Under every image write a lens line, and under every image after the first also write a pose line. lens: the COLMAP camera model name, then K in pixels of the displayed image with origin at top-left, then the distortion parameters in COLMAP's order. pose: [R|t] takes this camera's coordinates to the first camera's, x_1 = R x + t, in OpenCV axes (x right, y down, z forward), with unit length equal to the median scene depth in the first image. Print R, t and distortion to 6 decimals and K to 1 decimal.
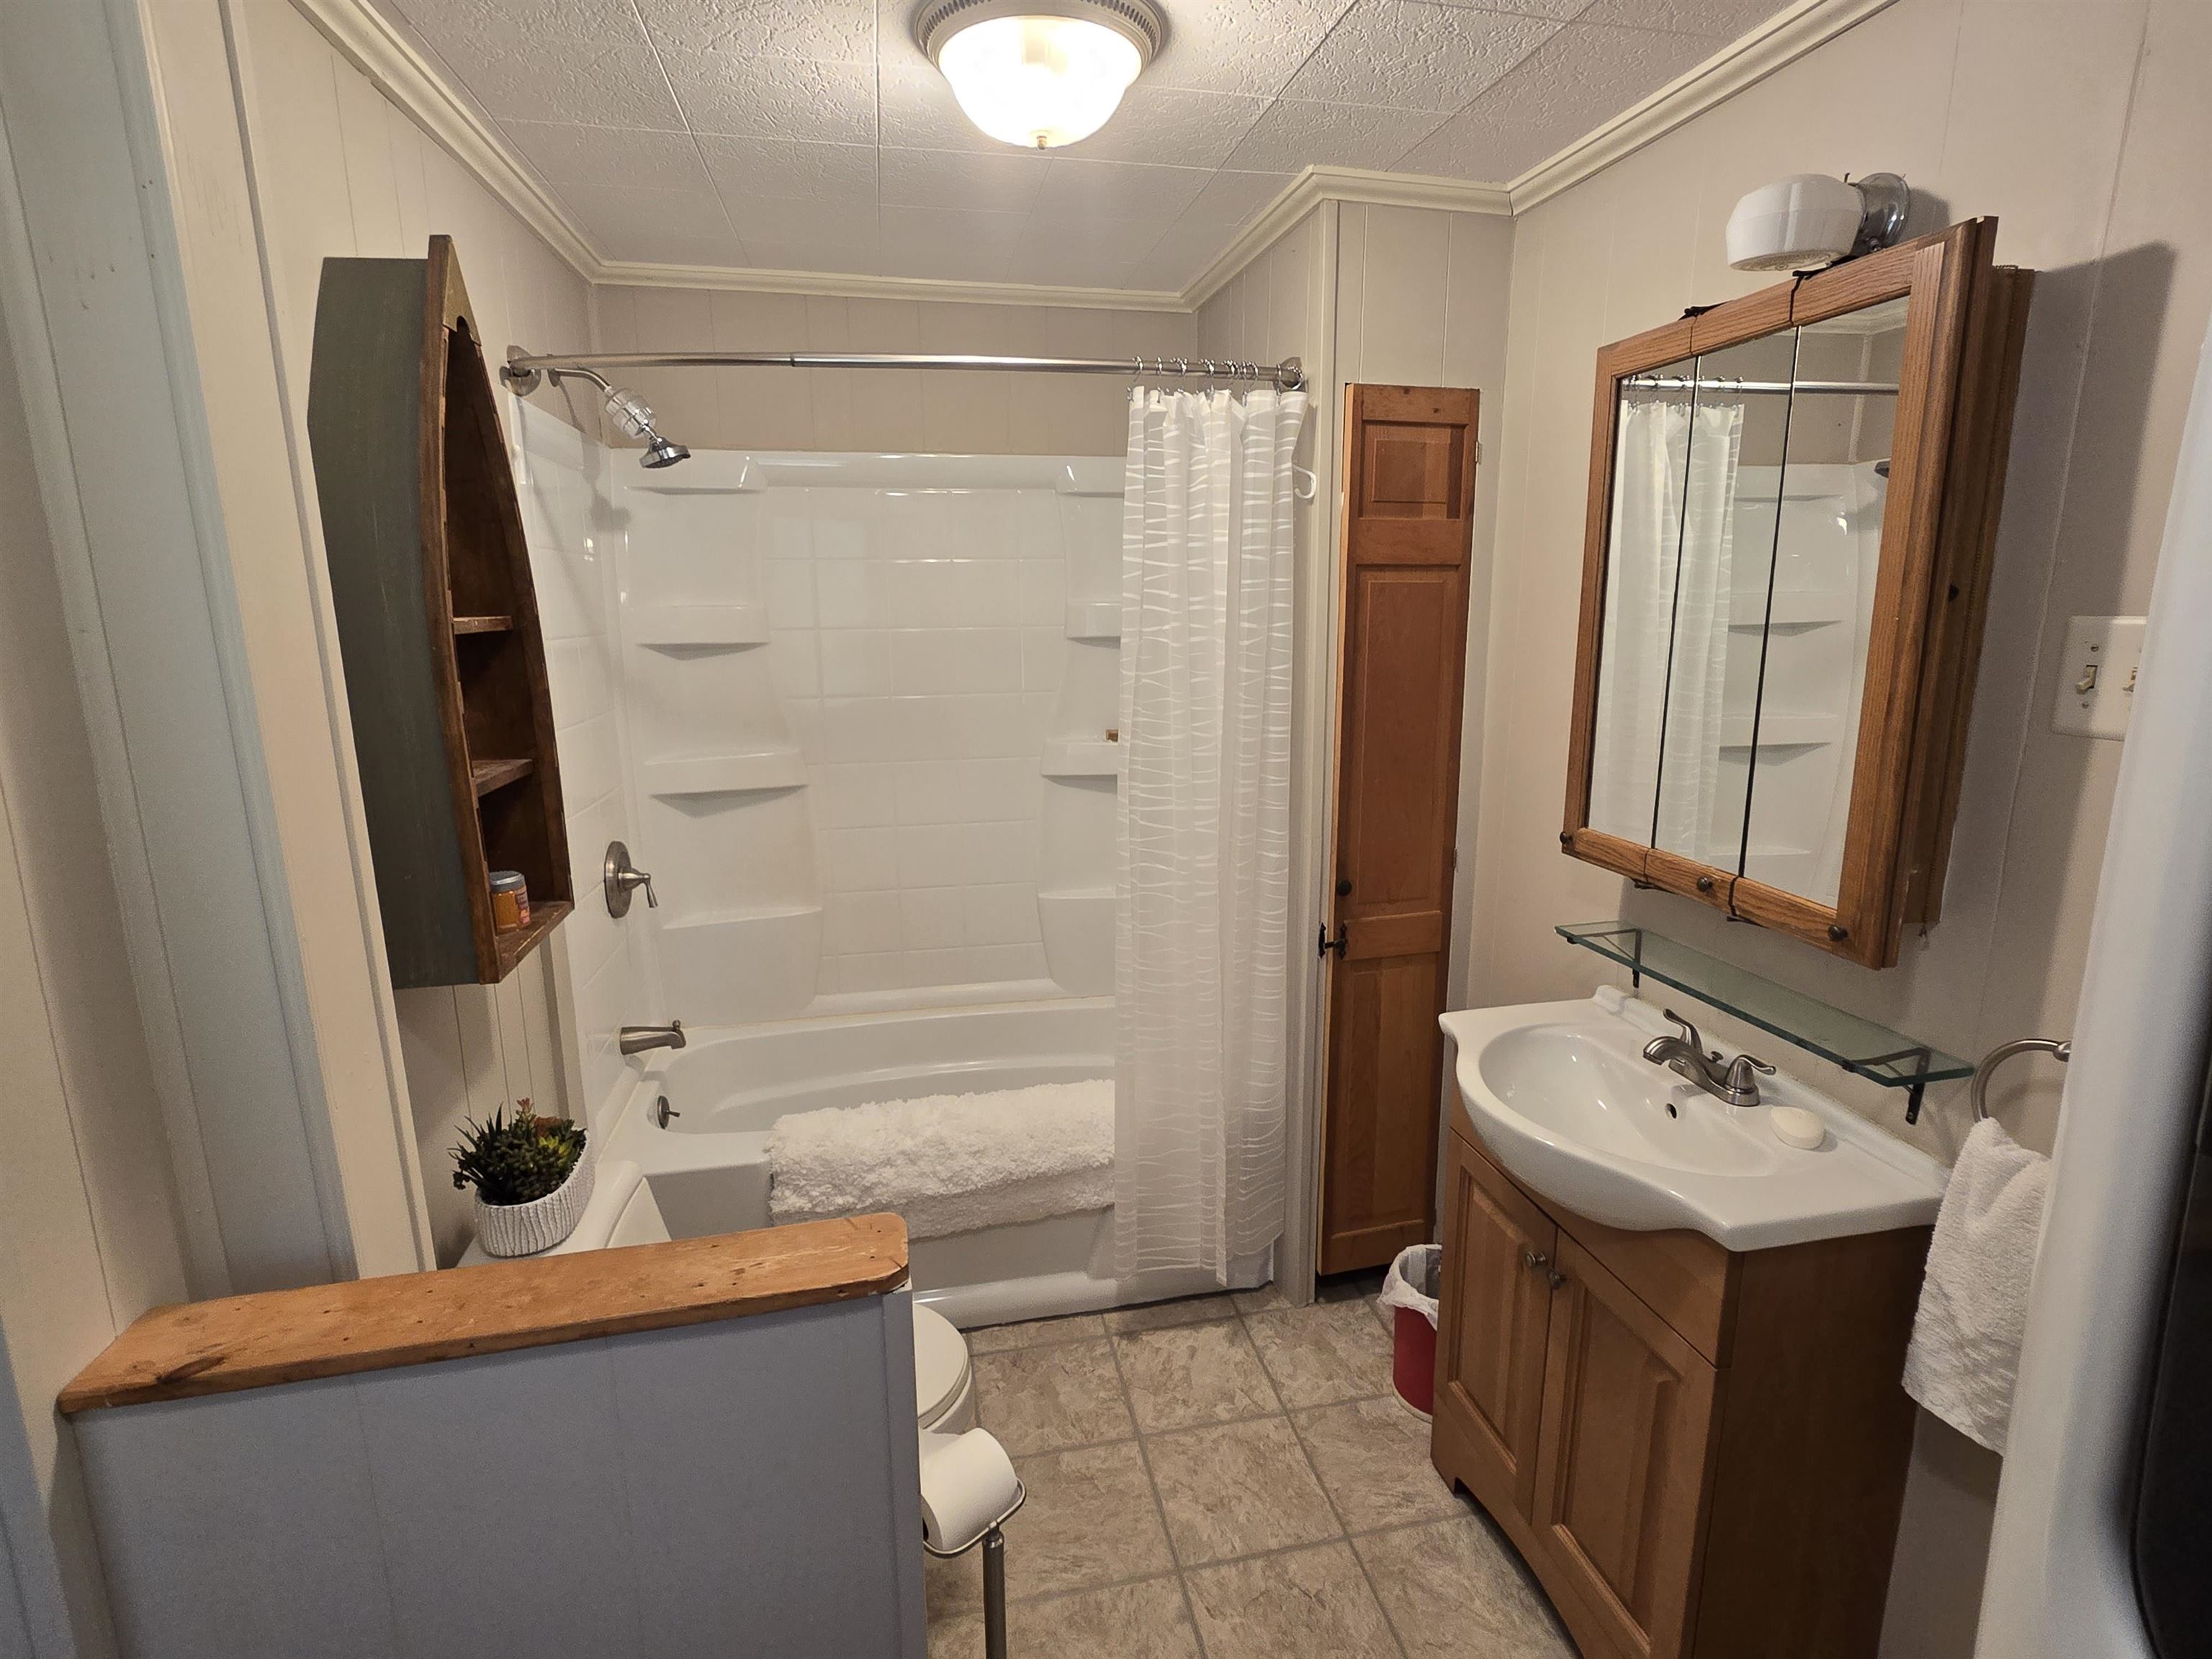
lens RADIAL K [[1087.4, 0, 1114.2], [0, 1087.4, 803.5], [0, 0, 1]] dist [0.001663, -0.005416]
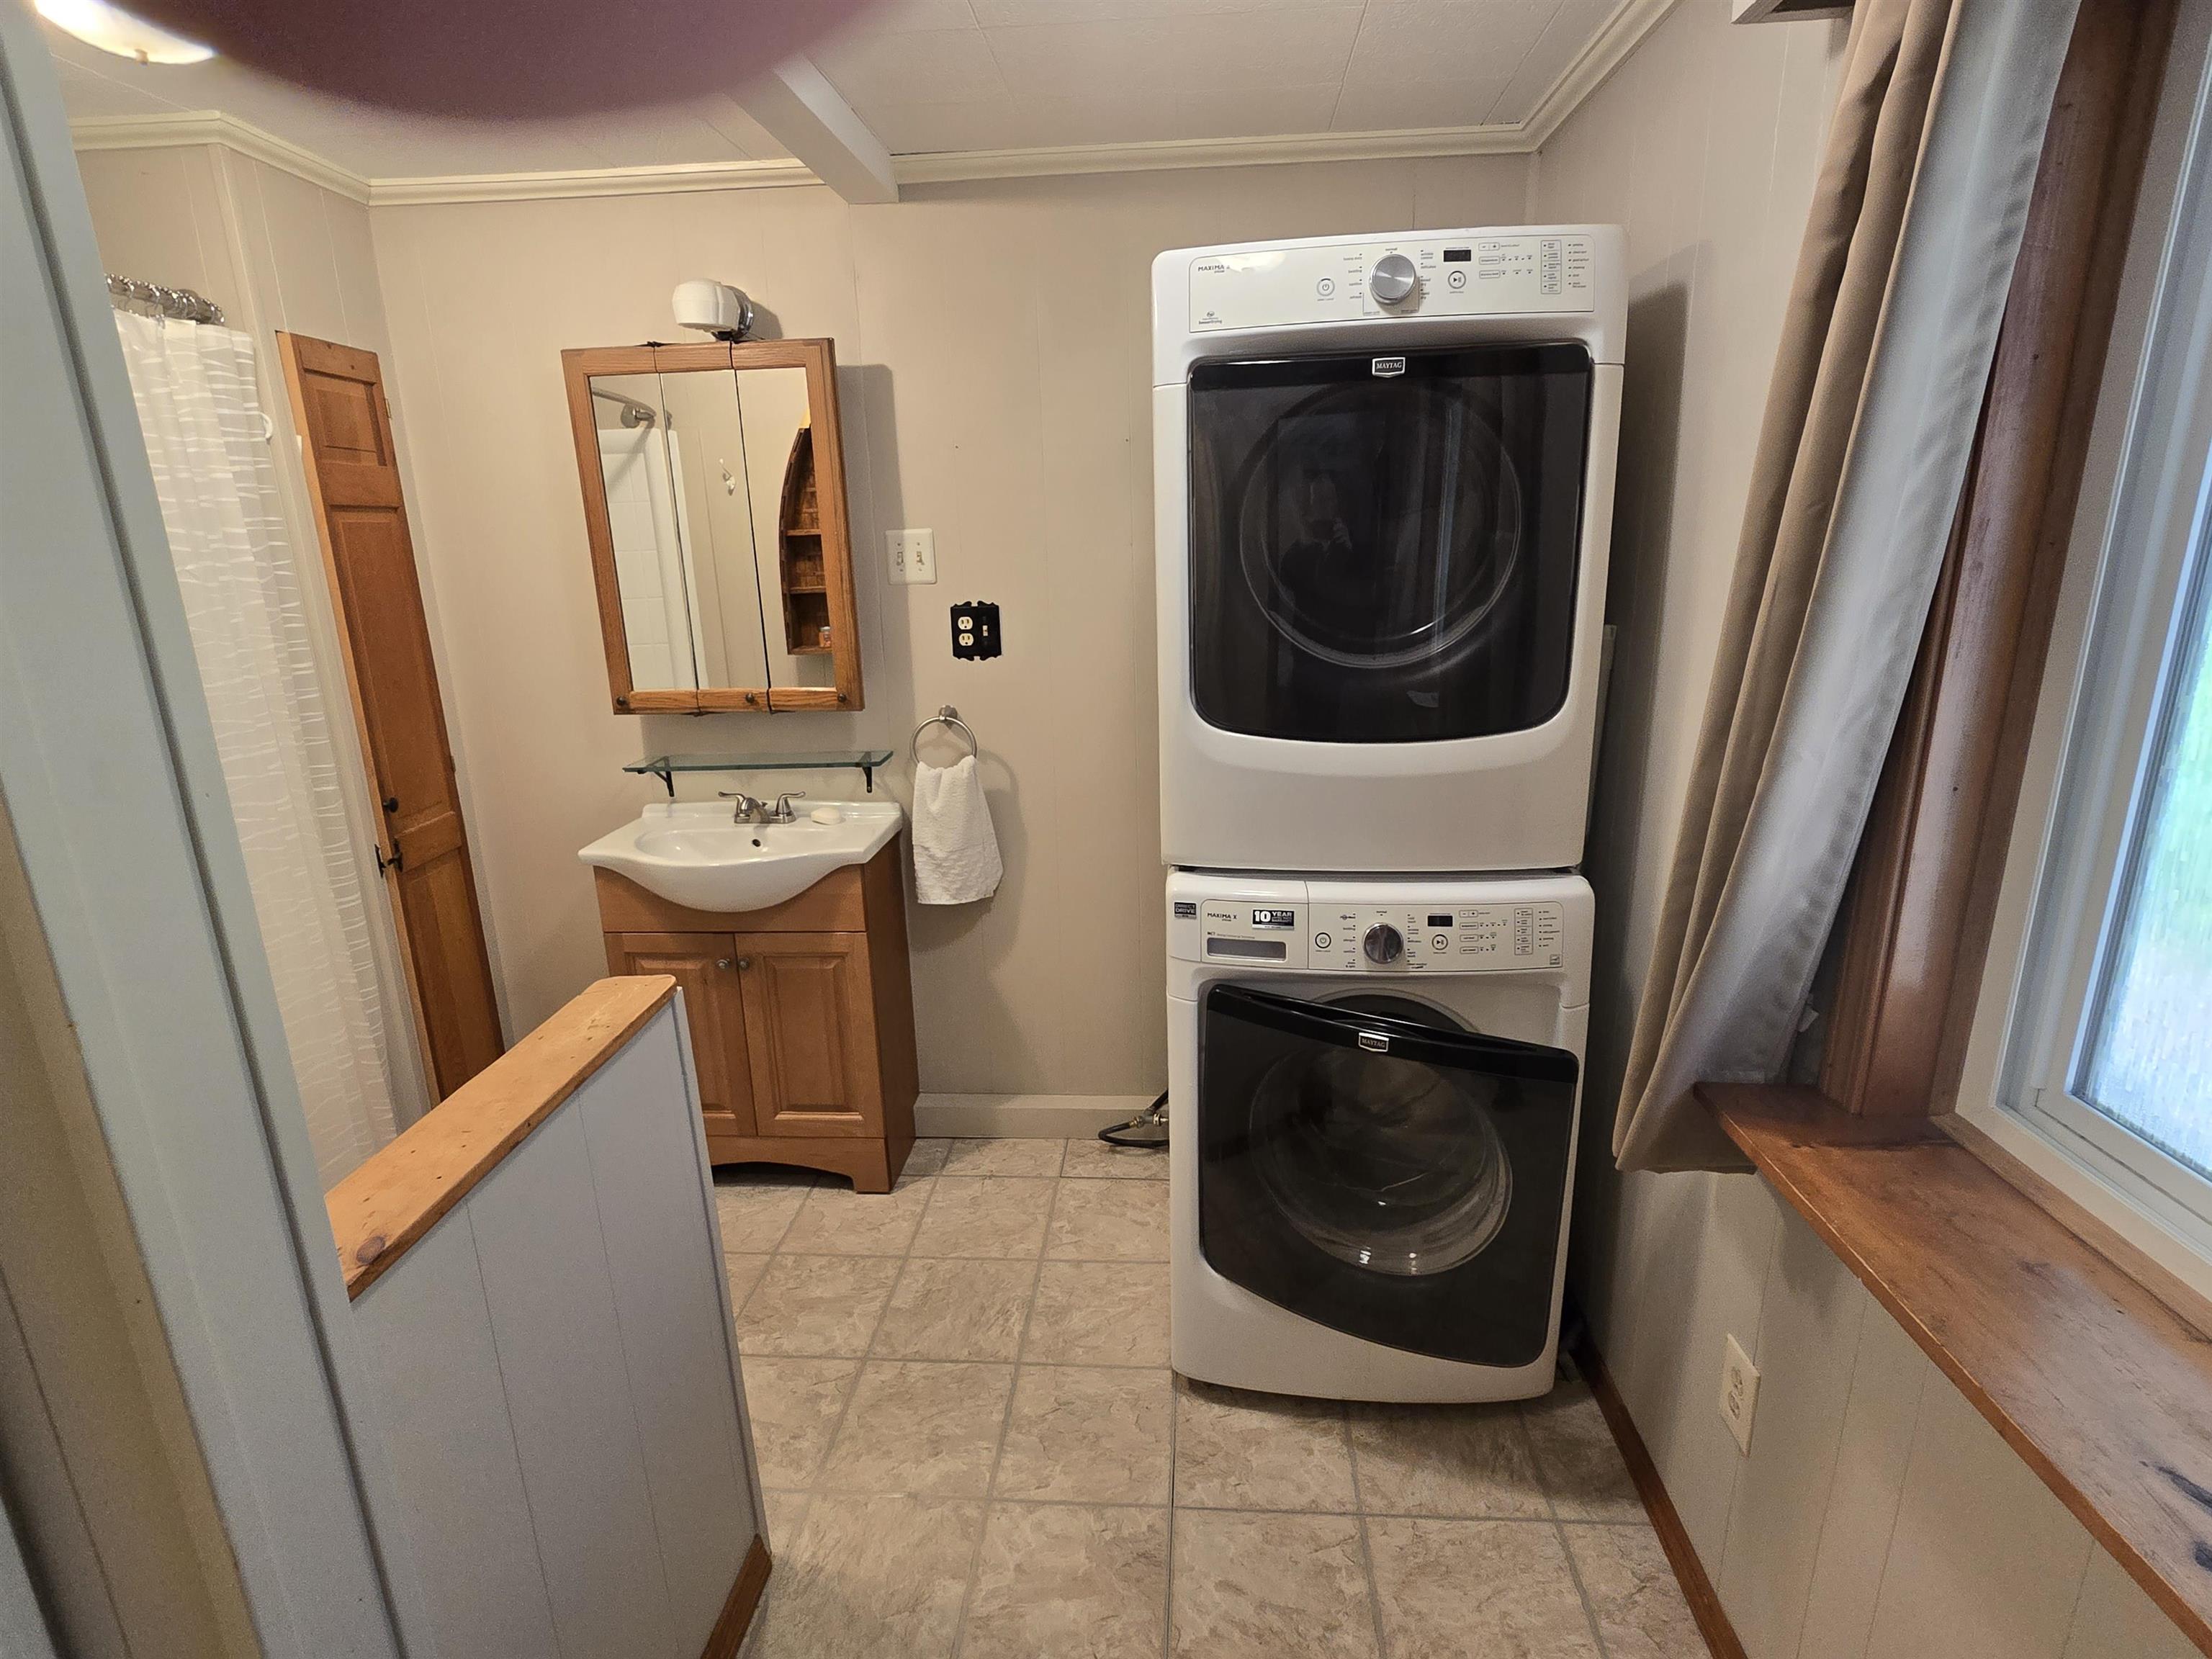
lens RADIAL K [[1087.4, 0, 1114.2], [0, 1087.4, 803.5], [0, 0, 1]] dist [0.001663, -0.005416]
pose [[0.271787, -0.233520, 0.933595, -0.754401], [0.207021, 0.961588, 0.180254, 0.036785], [-0.939827, 0.144283, 0.309690, -0.021157]]
